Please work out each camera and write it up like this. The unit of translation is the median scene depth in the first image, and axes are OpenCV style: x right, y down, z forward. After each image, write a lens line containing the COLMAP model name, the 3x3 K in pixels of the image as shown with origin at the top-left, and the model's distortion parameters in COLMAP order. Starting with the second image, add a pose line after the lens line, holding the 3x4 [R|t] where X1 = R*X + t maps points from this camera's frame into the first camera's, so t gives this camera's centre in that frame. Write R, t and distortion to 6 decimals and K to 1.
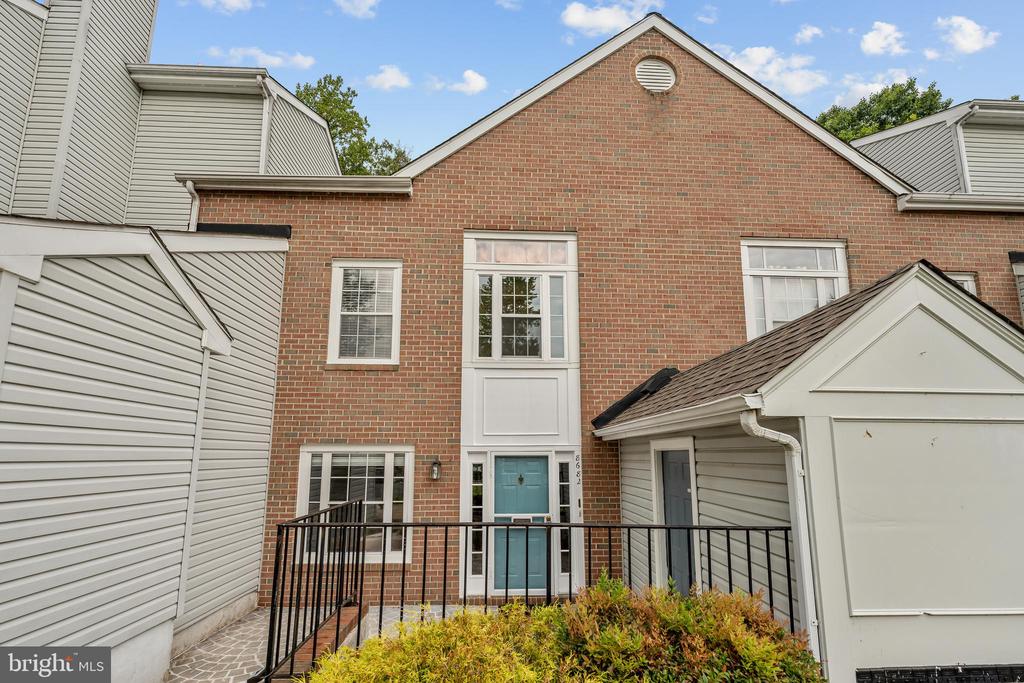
lens RADIAL K [[412.4, 0, 507.2], [0, 412.4, 402.5], [0, 0, 1]] dist [-0.001303, 0.000205]
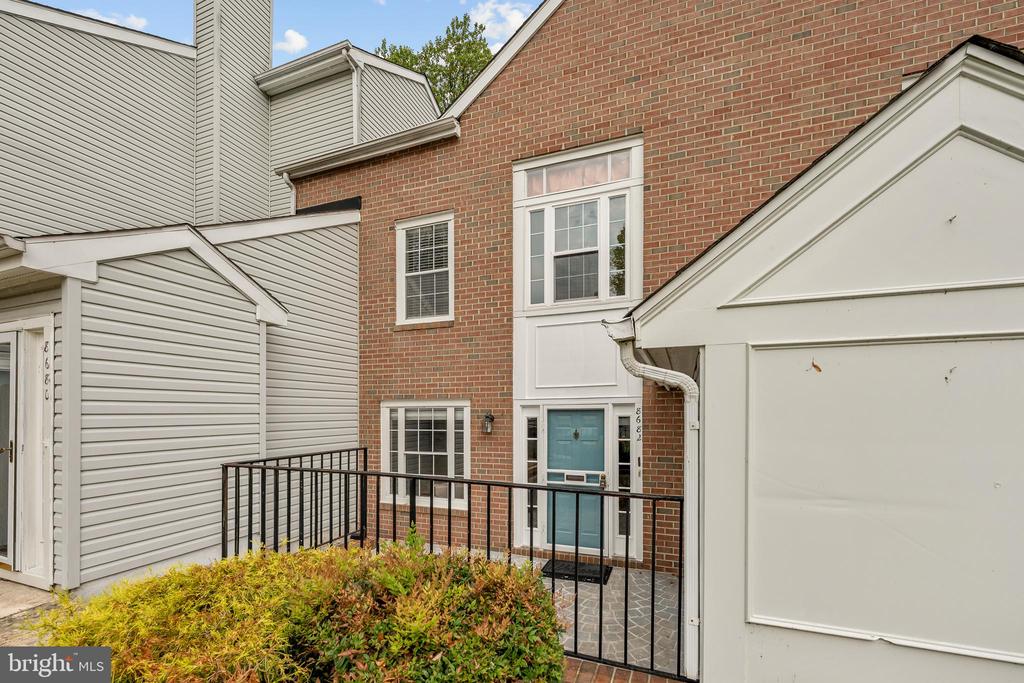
lens RADIAL K [[412.4, 0, 519.7], [0, 412.4, 417.0], [0, 0, 1]] dist [-0.001303, 0.000205]
pose [[0.925963, 0.001129, -0.377613, 0.261418], [0.052602, 0.989860, 0.131948, 0.016868], [0.373933, -0.142042, 0.916514, 0.099121]]
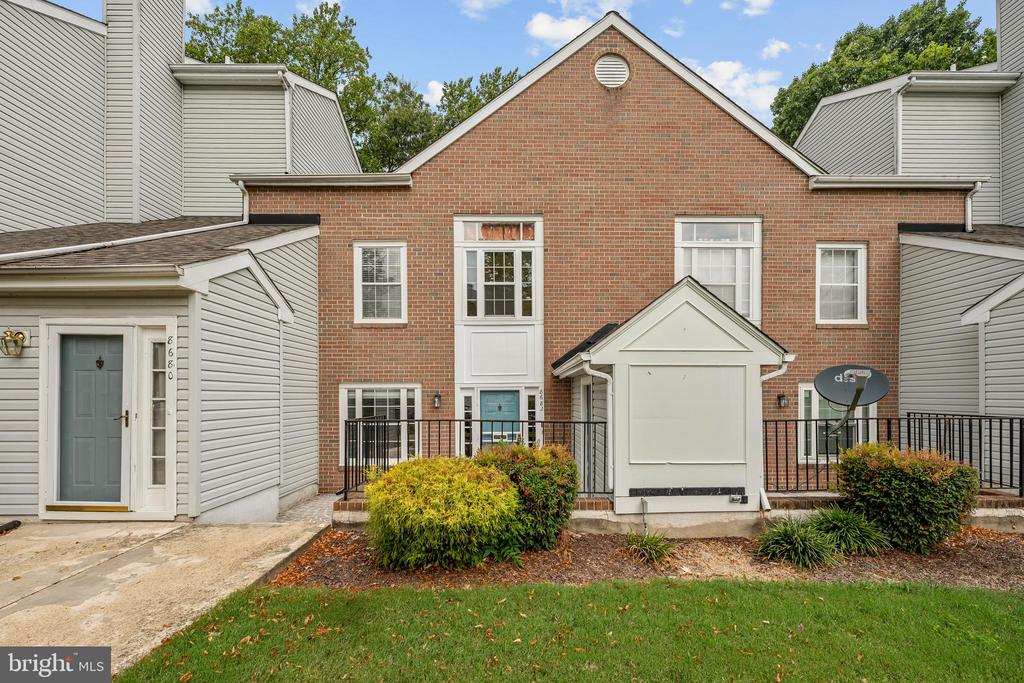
lens RADIAL K [[412.4, 0, 511.2], [0, 412.4, 399.8], [0, 0, 1]] dist [-0.001303, 0.000205]
pose [[0.999523, -0.004810, -0.030517, 0.111792], [0.008925, 0.990644, 0.136180, -0.024749], [0.029577, -0.136387, 0.990214, -0.343418]]
